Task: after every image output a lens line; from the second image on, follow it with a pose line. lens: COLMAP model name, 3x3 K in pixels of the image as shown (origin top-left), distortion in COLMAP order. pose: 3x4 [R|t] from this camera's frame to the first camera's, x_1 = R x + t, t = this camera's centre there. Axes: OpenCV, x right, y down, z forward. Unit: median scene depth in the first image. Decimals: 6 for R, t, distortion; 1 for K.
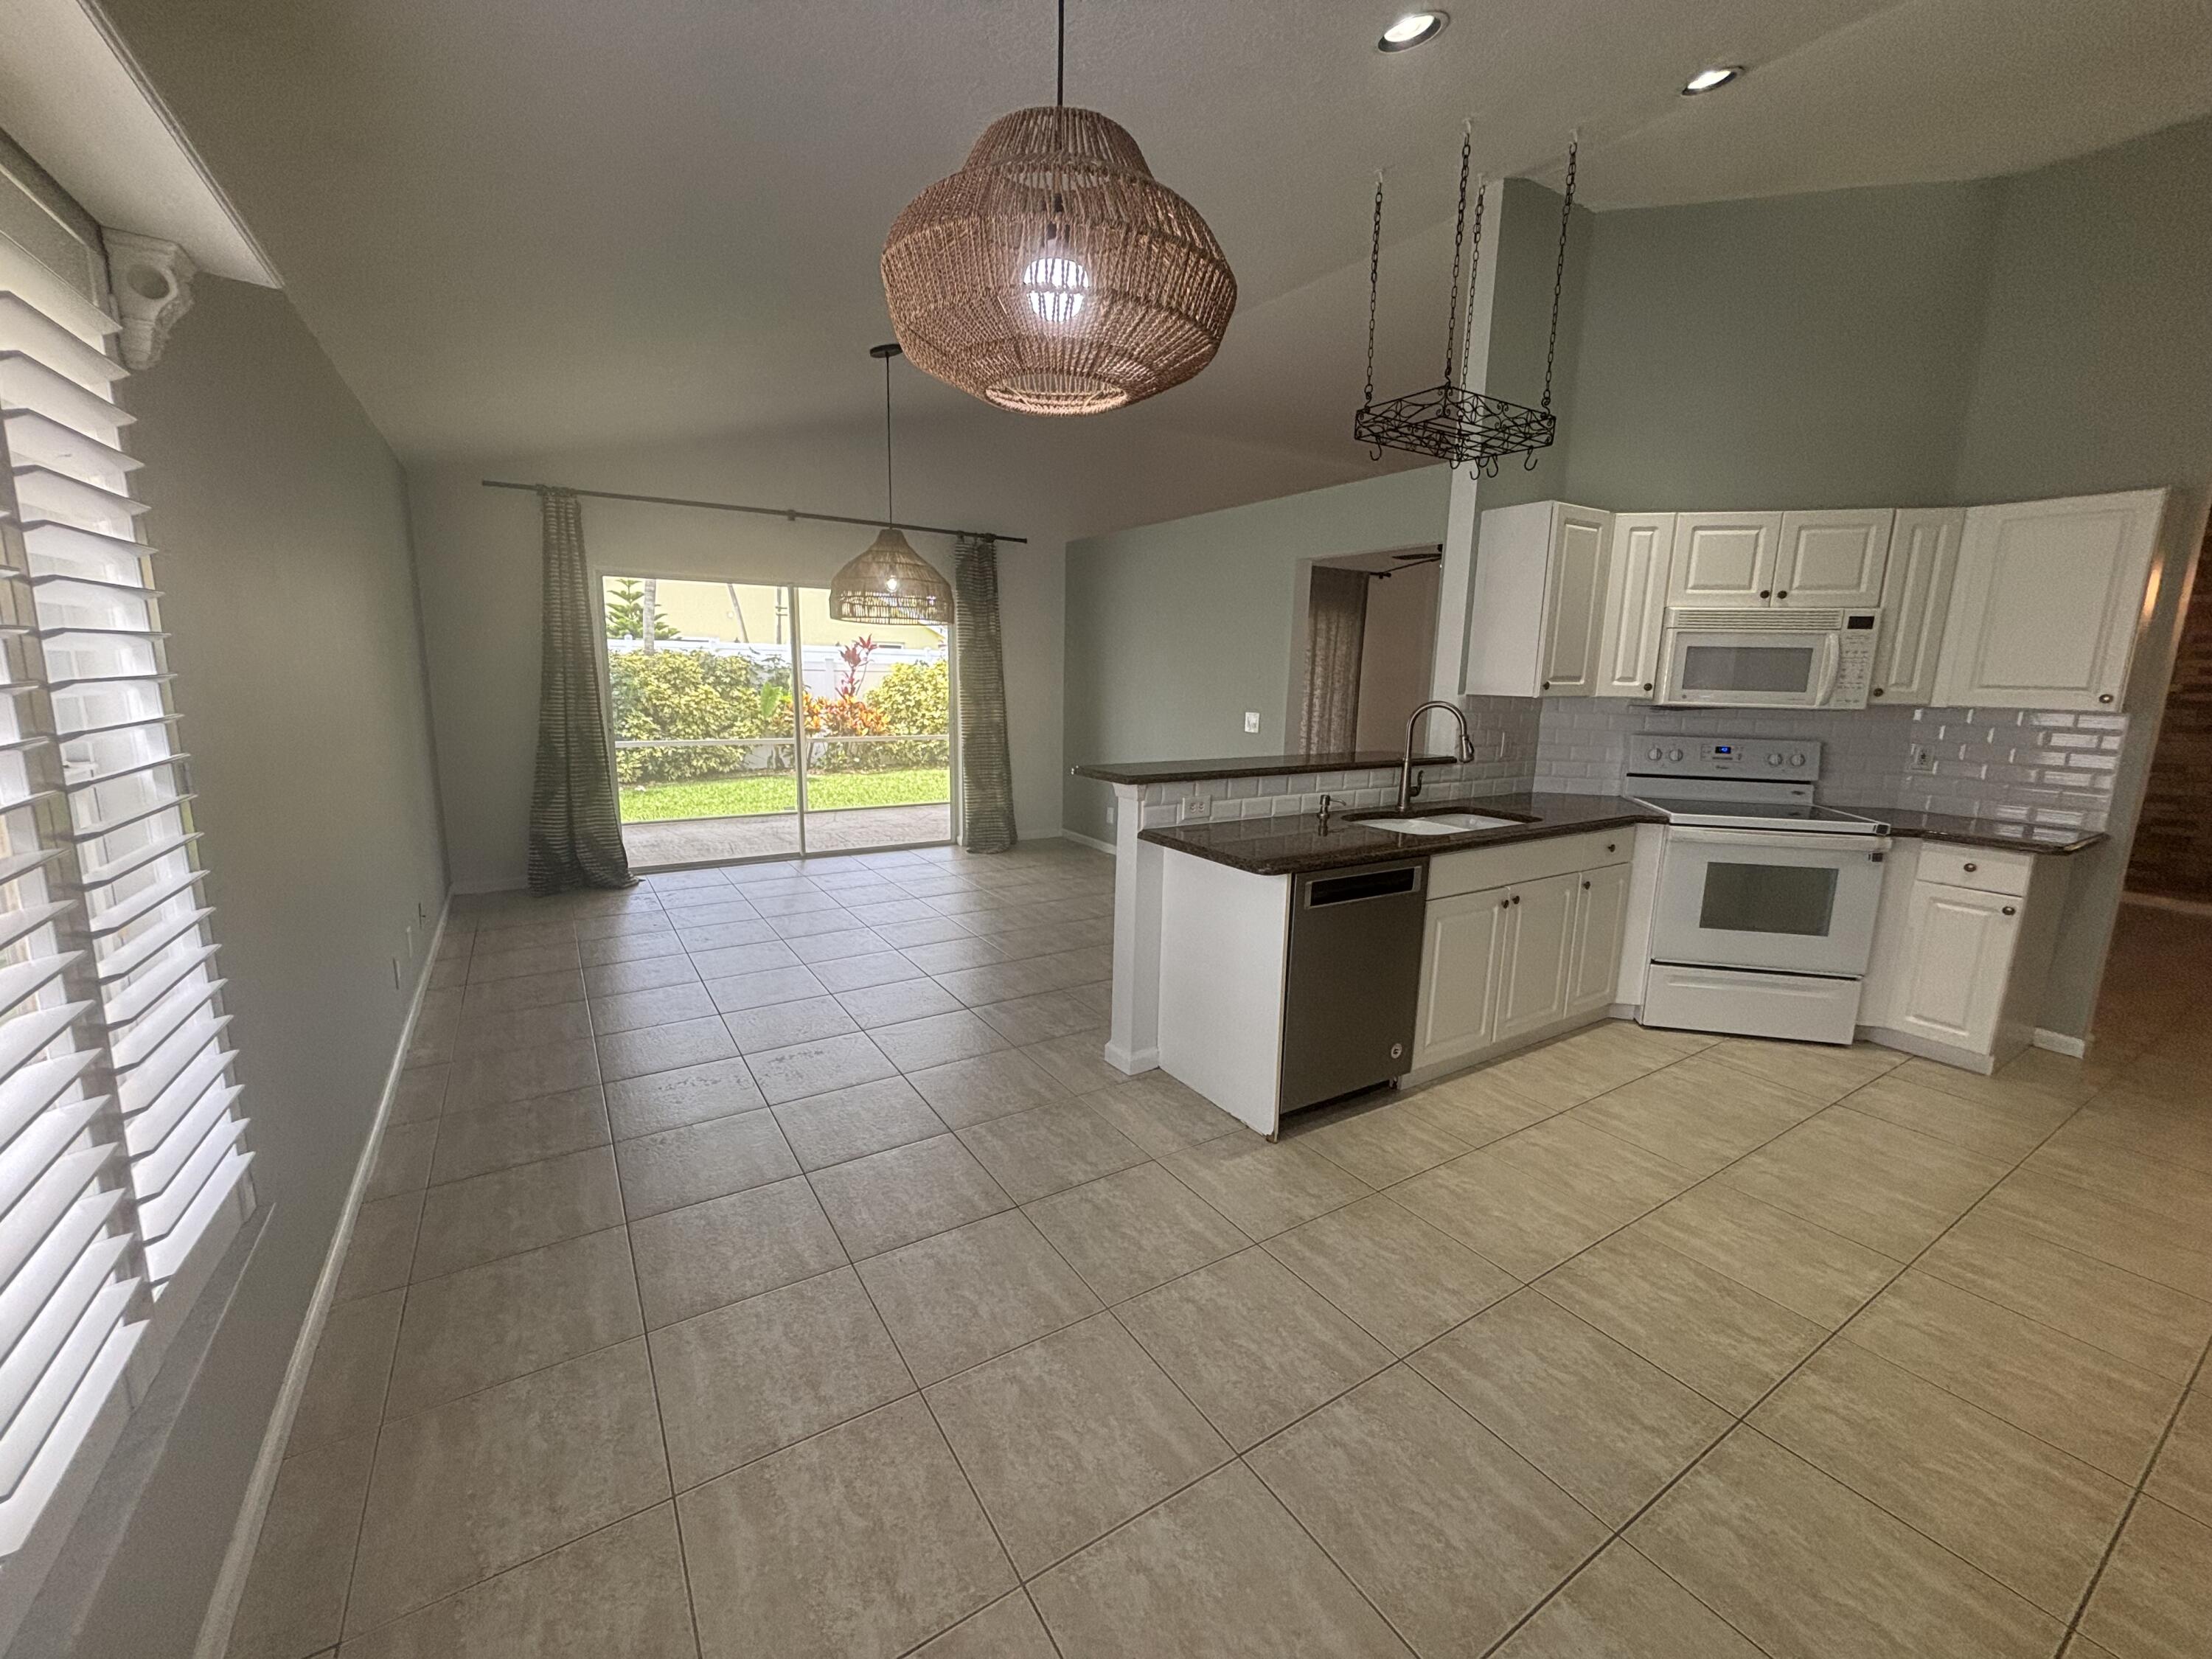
lens RADIAL K [[880.3, 0, 1093.0], [0, 880.3, 826.5], [0, 0, 1]] dist [-0.037422, 0.015983]
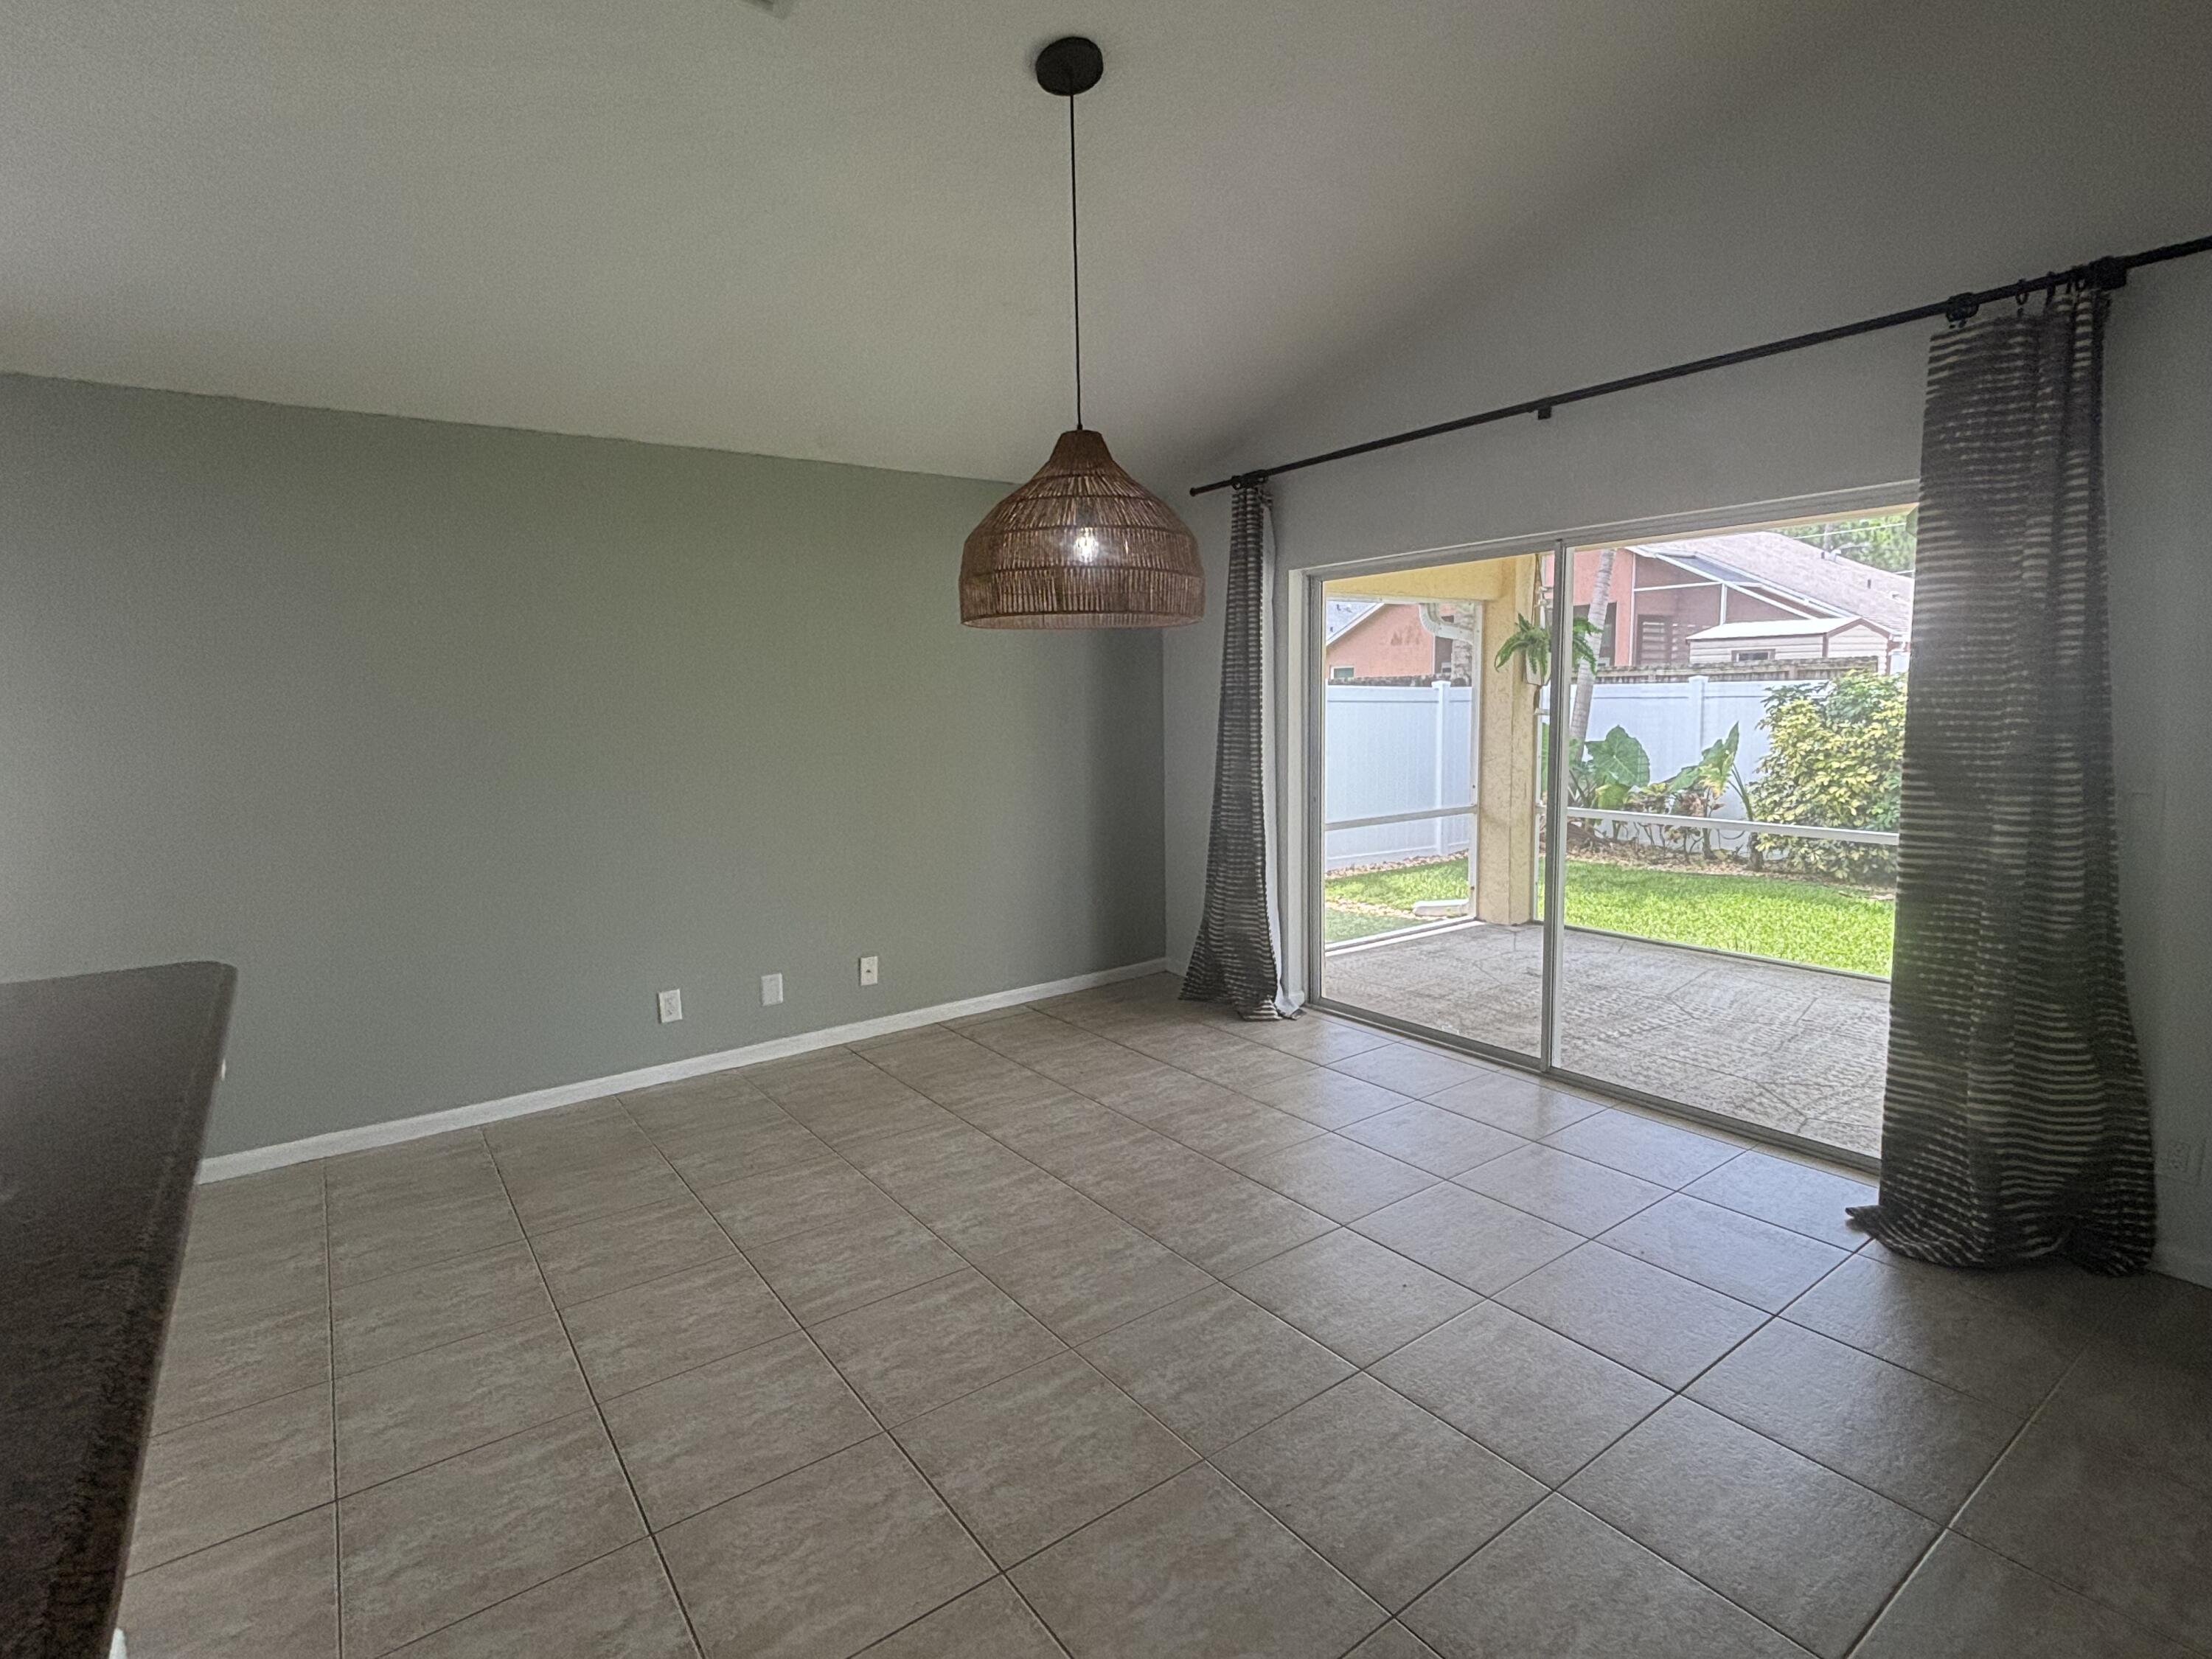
lens RADIAL K [[1080.3, 0, 1097.6], [0, 1080.3, 815.4], [0, 0, 1]] dist [-0.002952, -0.000833]
pose [[0.066444, 0.084556, -0.994201, 0.248858], [-0.156458, 0.984960, 0.073313, -0.112128], [0.985447, 0.150679, 0.078674, 0.638586]]
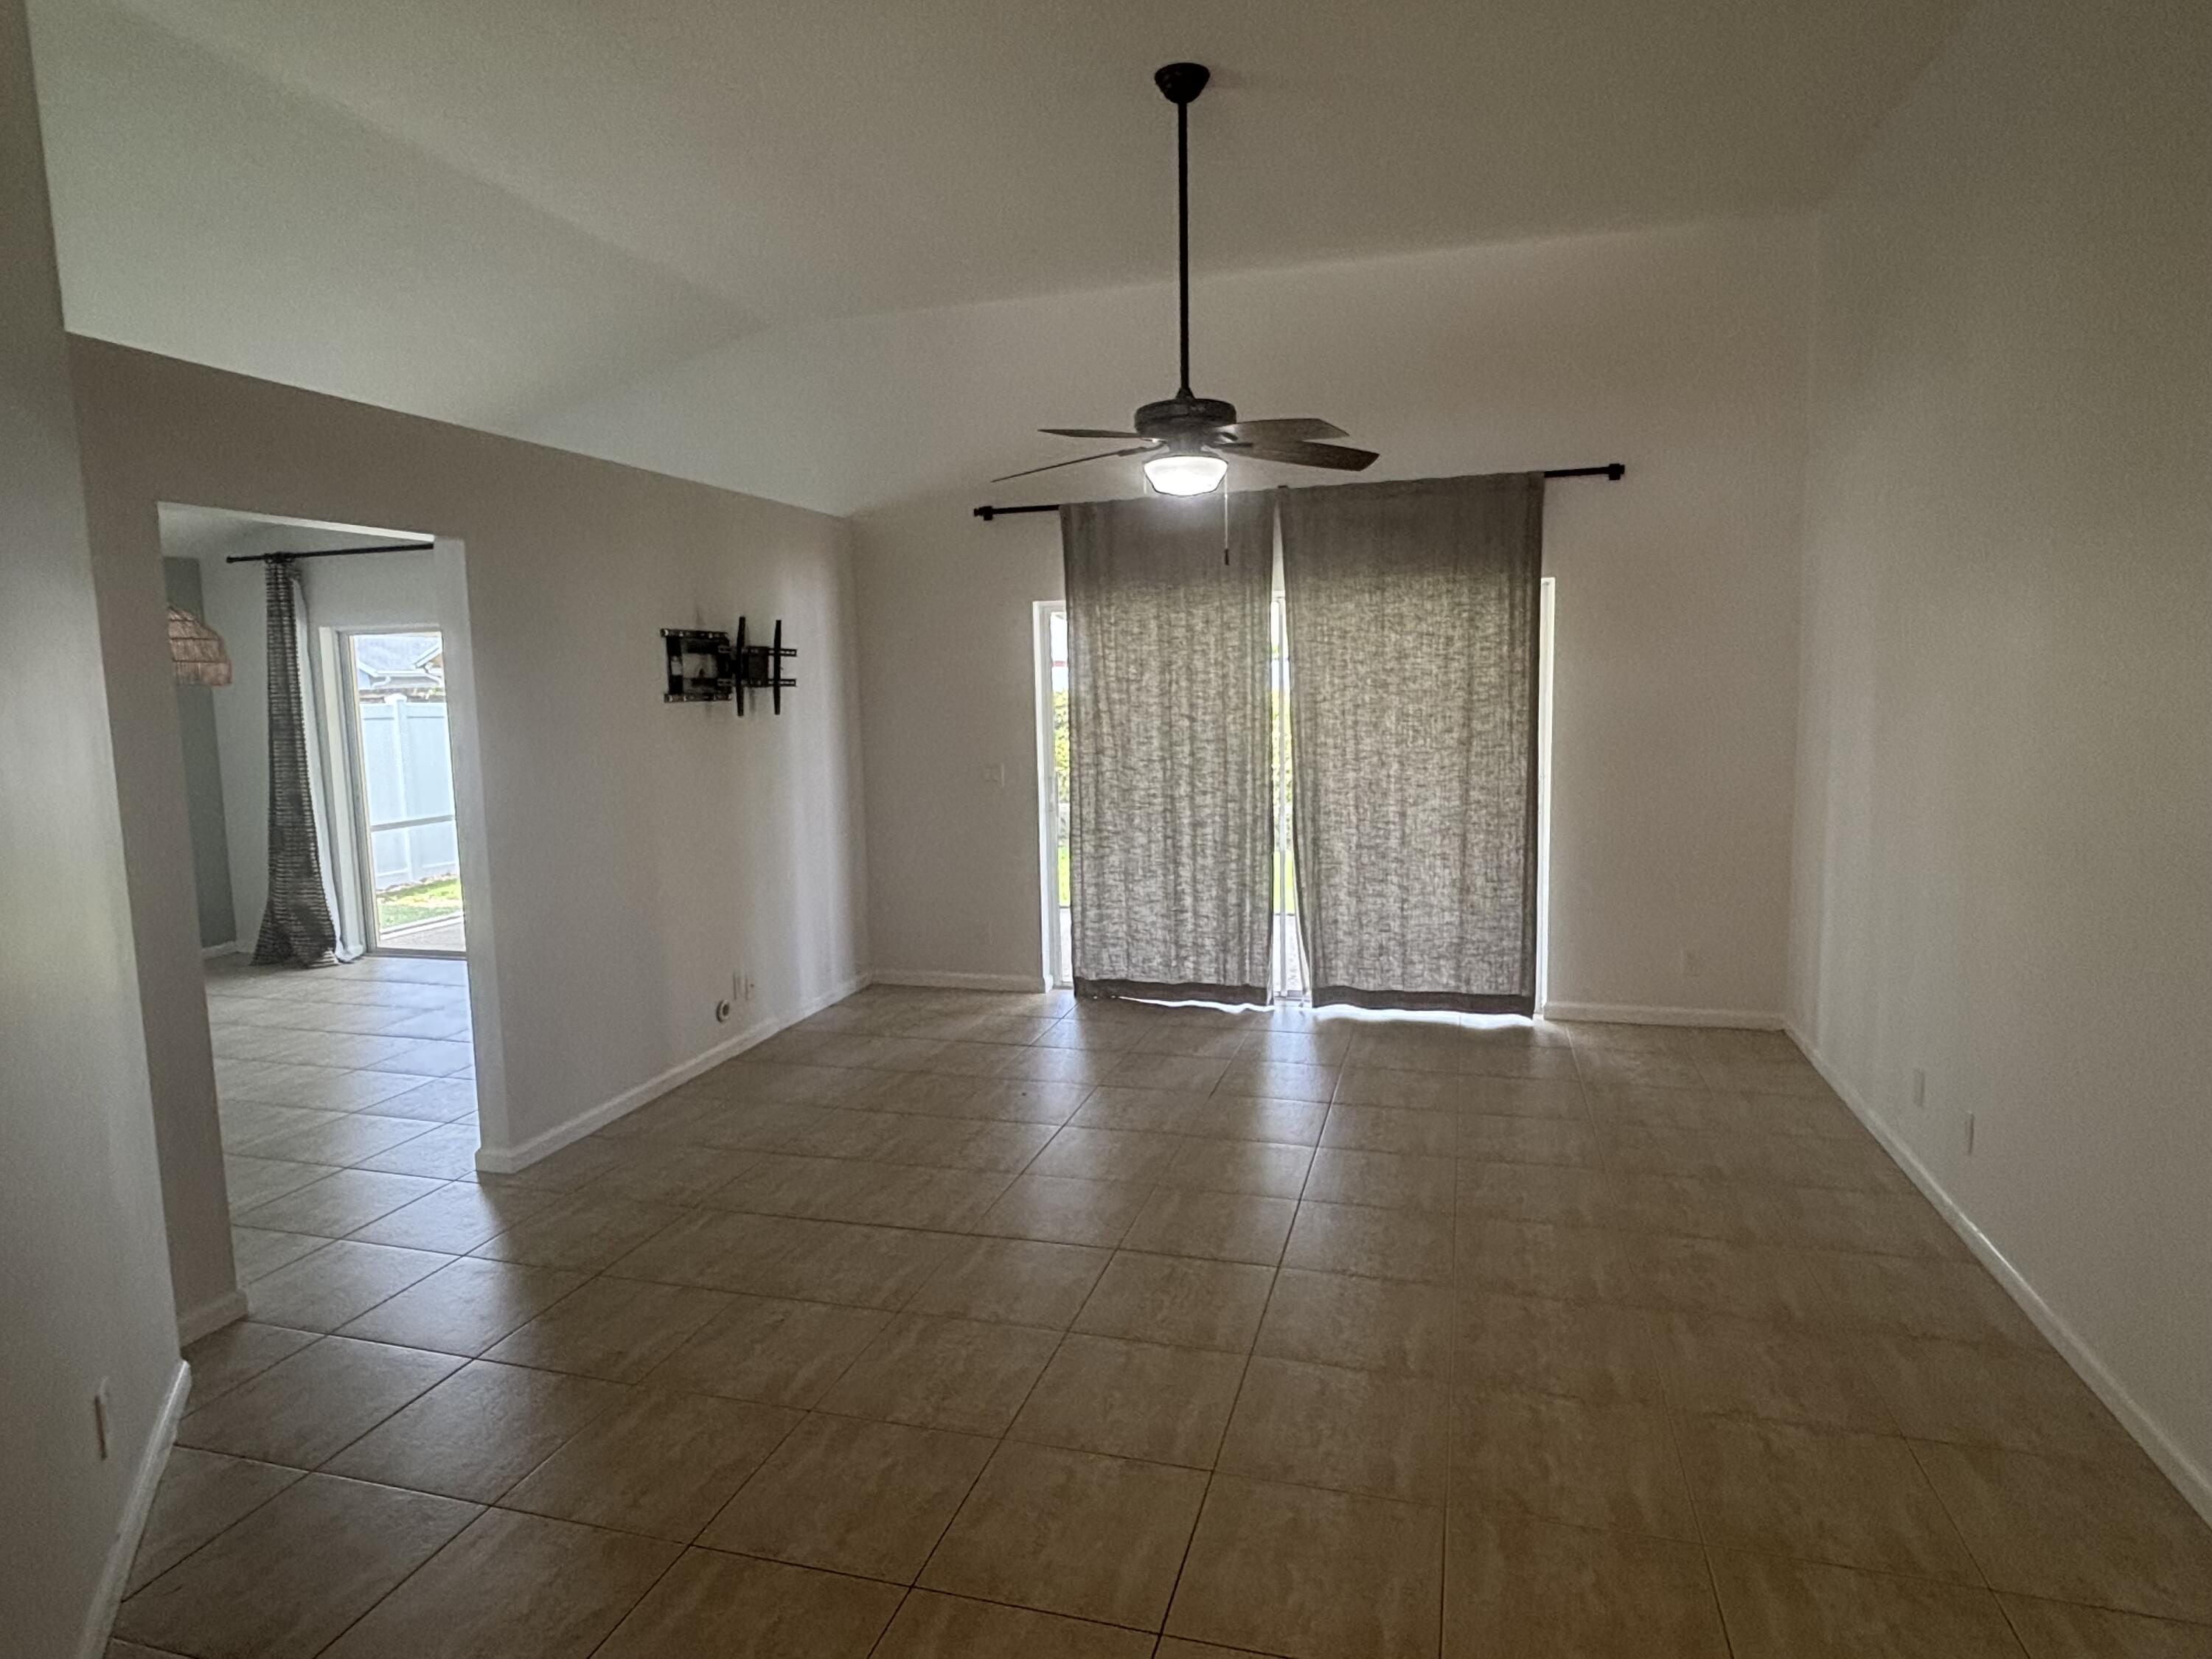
lens RADIAL K [[1256.8, 0, 1106.0], [0, 1256.8, 829.5], [0, 0, 1]] dist [-0.020570, -0.002850]
pose [[0.670469, 0.048160, -0.740373, 0.819493], [-0.095851, 0.995151, -0.022069, -0.103741], [0.735720, 0.085762, 0.671834, 0.582976]]
